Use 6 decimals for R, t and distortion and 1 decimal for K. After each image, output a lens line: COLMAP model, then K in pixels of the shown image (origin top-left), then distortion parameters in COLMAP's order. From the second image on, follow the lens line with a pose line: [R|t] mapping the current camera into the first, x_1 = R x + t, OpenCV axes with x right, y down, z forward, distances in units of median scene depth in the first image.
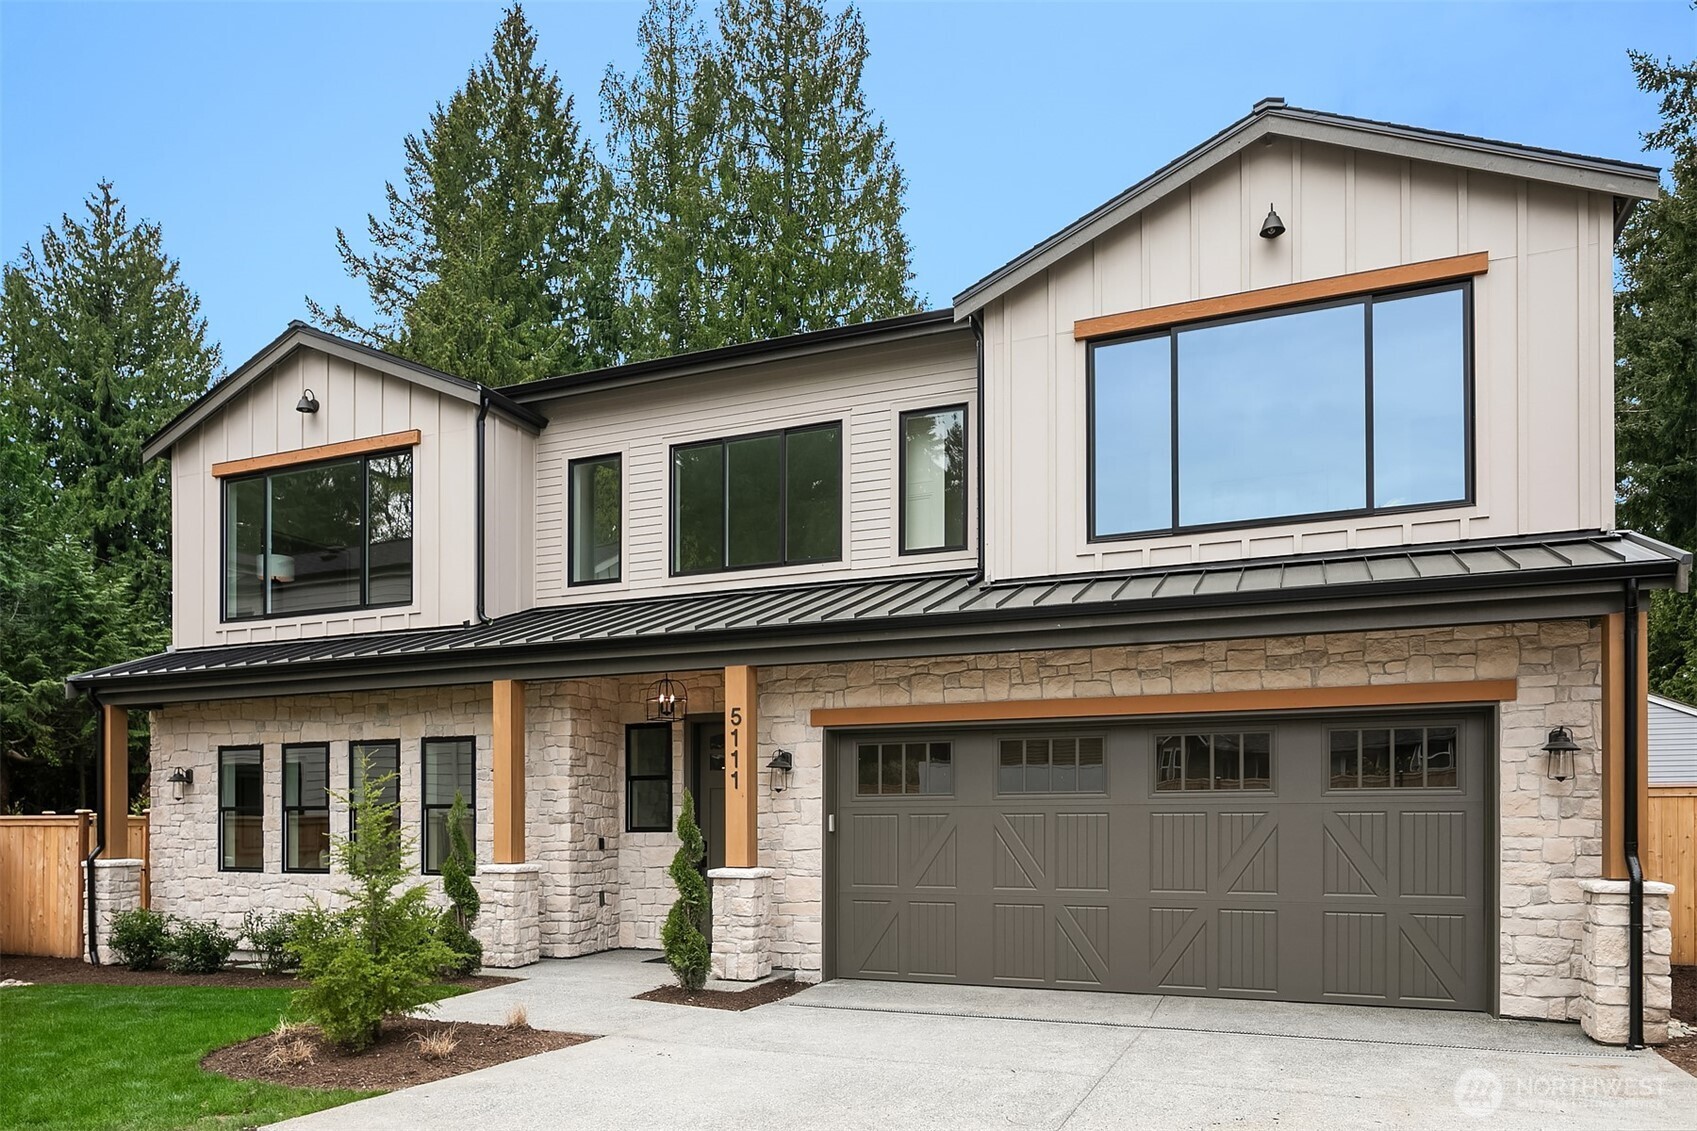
lens RADIAL K [[1199.0, 0, 747.8], [0, 1199.0, 586.3], [0, 0, 1]] dist [0.002031, -0.001518]
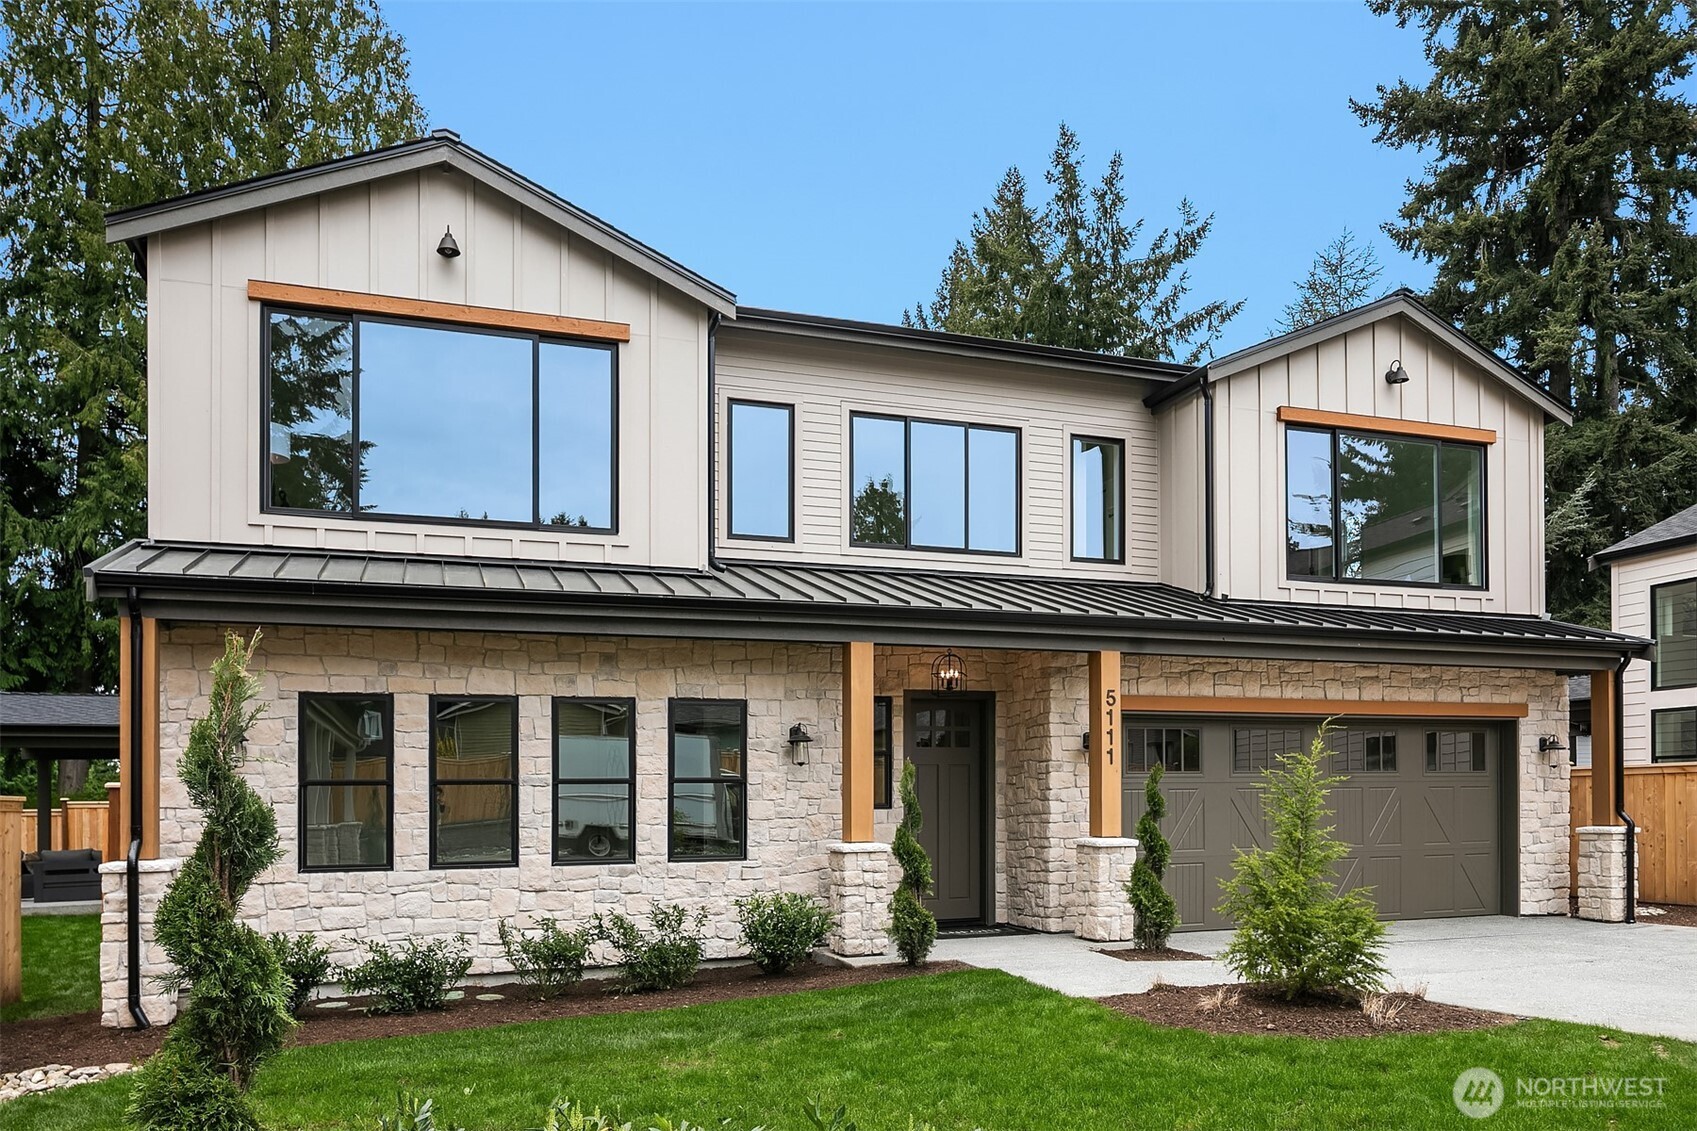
lens RADIAL K [[1162.5, 0, 848.5], [0, 1162.5, 565.5], [0, 0, 1]] dist [0.033023, -0.060576]
pose [[0.728241, 0.130666, 0.672749, -0.897788], [-0.124725, 0.990531, -0.057374, 0.079306], [-0.673876, -0.042127, 0.737643, 0.384766]]
